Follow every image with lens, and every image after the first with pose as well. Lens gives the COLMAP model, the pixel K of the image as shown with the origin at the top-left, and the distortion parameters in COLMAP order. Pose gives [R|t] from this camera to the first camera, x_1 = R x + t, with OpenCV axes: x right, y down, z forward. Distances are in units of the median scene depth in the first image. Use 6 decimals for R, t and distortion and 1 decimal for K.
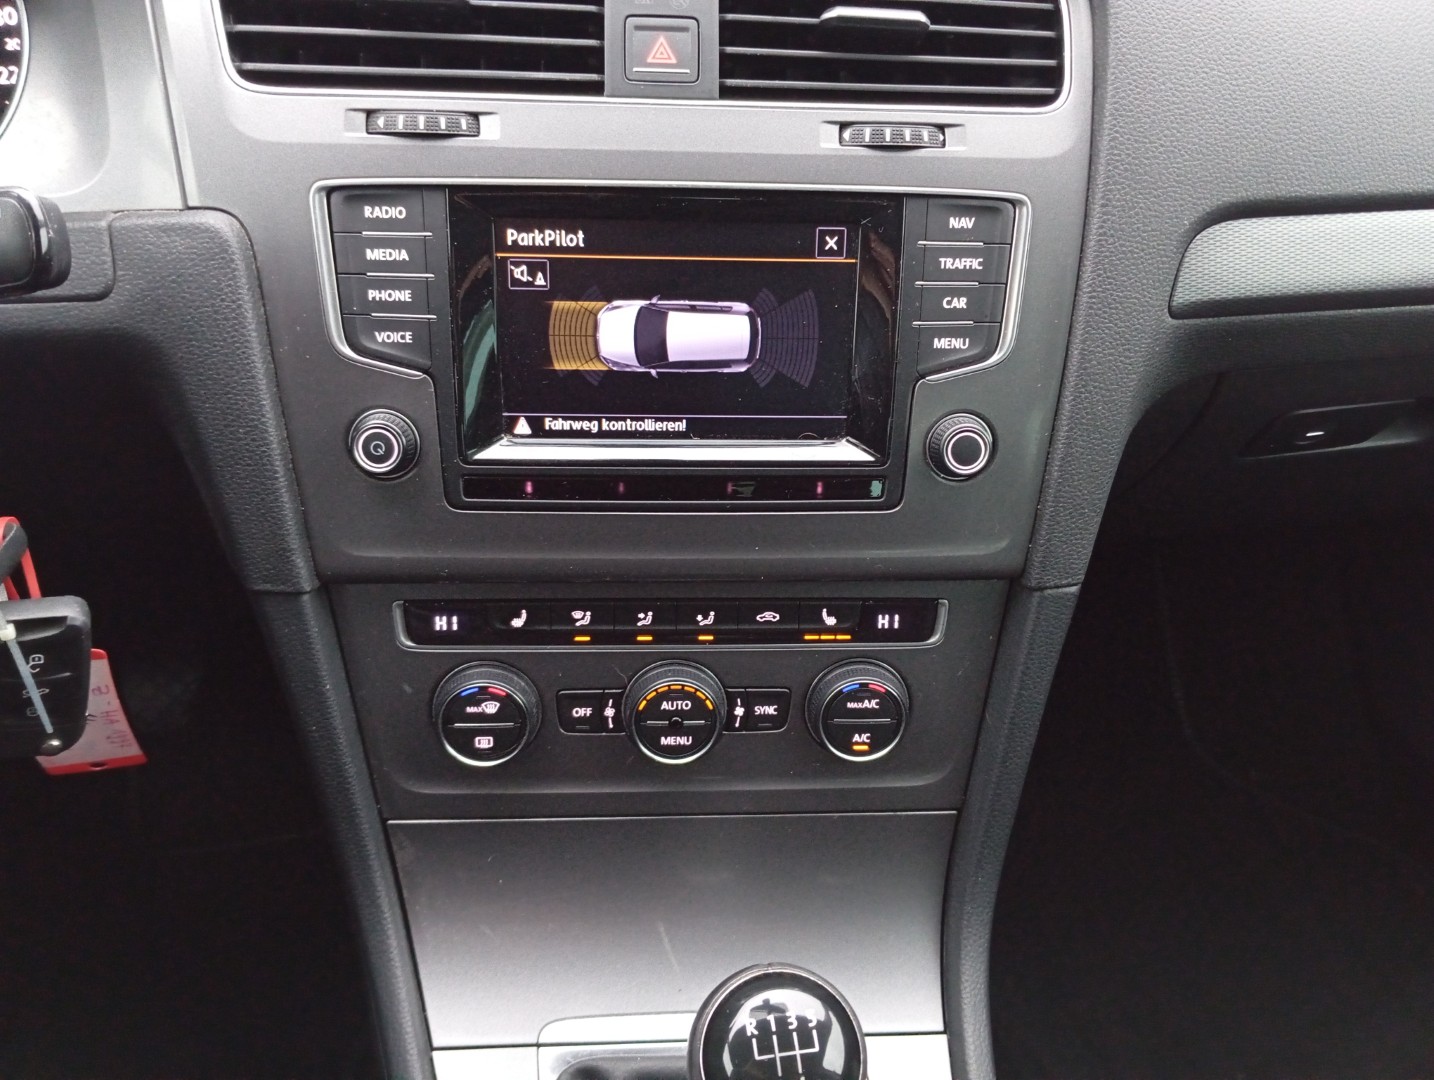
lens RADIAL K [[1213.6, 0, 711.4], [0, 1213.6, 542.8], [0, 0, 1]] dist [0.051168, -0.099001]
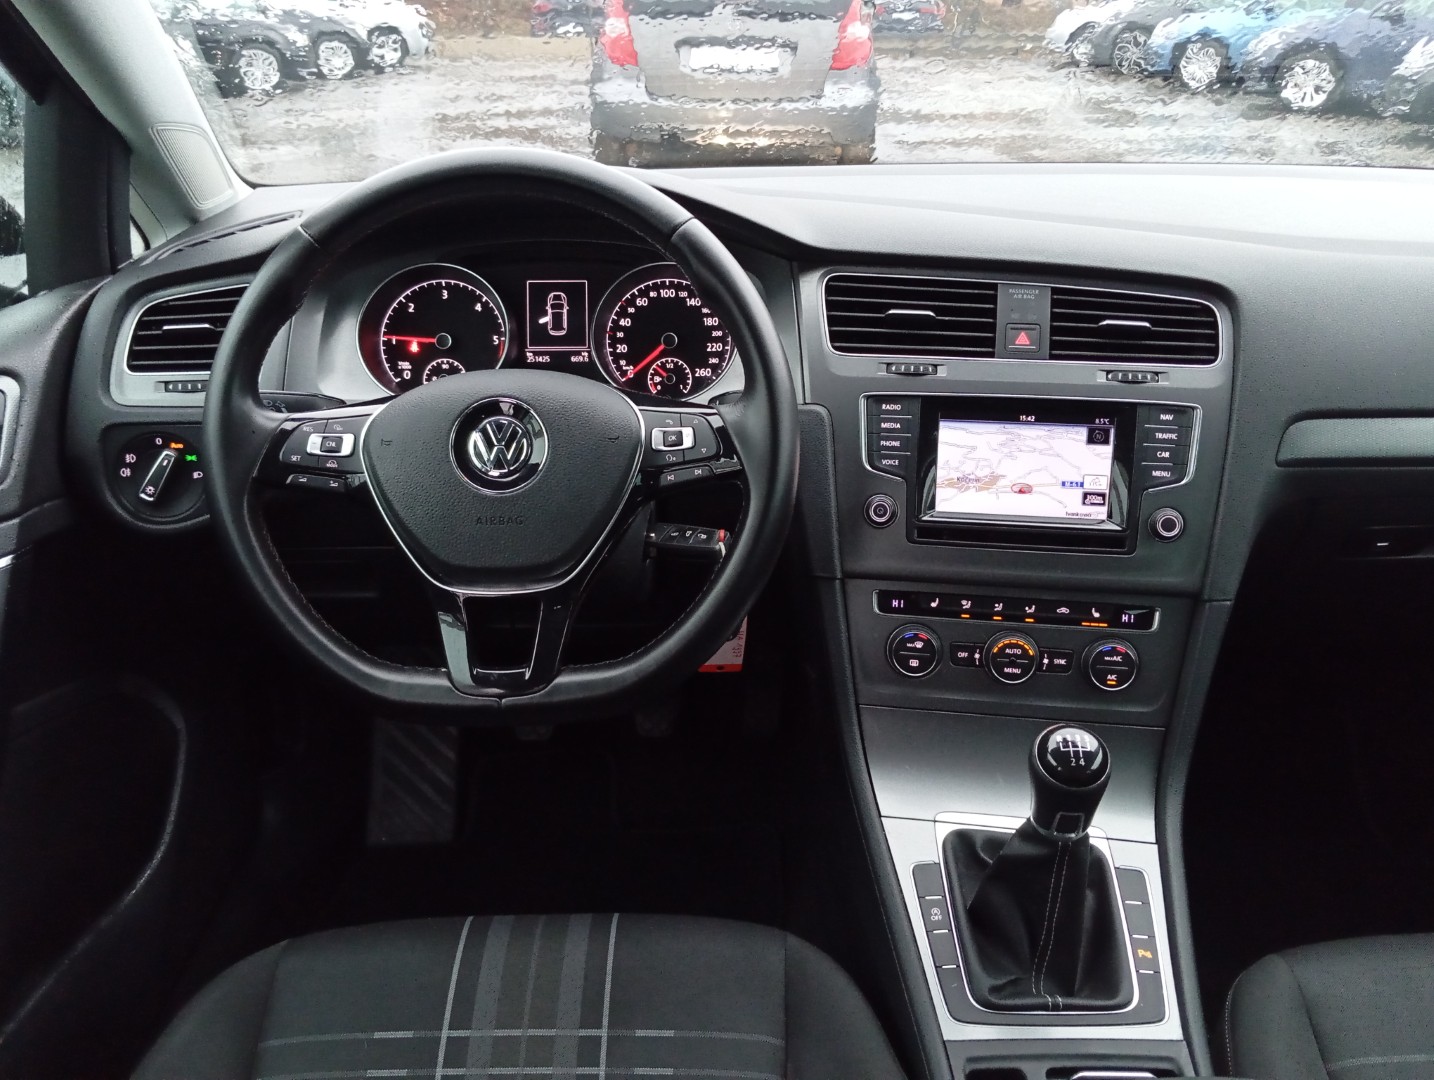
lens RADIAL K [[1213.6, 0, 711.4], [0, 1213.6, 542.8], [0, 0, 1]] dist [0.051168, -0.099001]
pose [[0.978385, 0.041509, -0.202583, -0.123056], [-0.080602, 0.978715, -0.188733, 0.397777], [0.190437, 0.200983, 0.960906, -1.091796]]
